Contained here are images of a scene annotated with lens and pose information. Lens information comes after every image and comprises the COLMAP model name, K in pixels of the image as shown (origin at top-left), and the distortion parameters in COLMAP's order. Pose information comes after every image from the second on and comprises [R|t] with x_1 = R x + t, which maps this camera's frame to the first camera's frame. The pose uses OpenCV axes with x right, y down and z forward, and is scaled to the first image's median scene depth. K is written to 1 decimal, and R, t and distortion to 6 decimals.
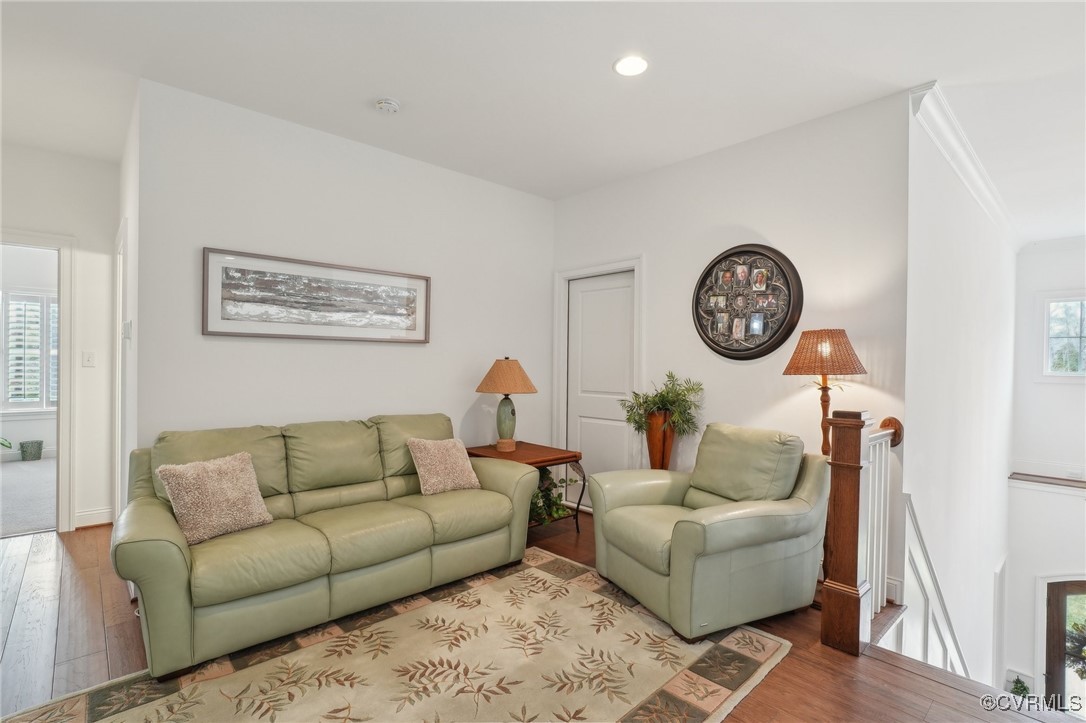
lens RADIAL K [[509.5, 0, 541.0], [0, 509.5, 366.3], [0, 0, 1]] dist [0.000790, 0.000098]
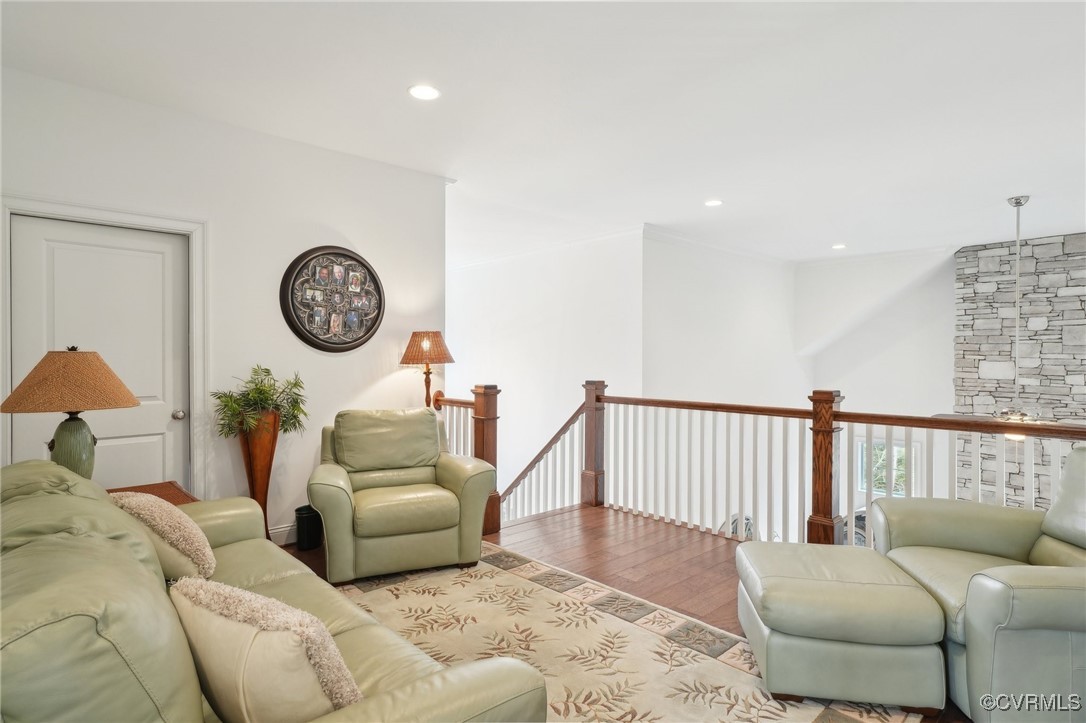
lens RADIAL K [[554.0, 0, 541.1], [0, 554.0, 358.9], [0, 0, 1]] dist [-0.002045, -0.000090]
pose [[0.037659, -0.012972, 0.999206, -0.779740], [0.006823, 0.999896, 0.012724, -0.010386], [-0.999267, 0.006339, 0.037743, 0.523725]]
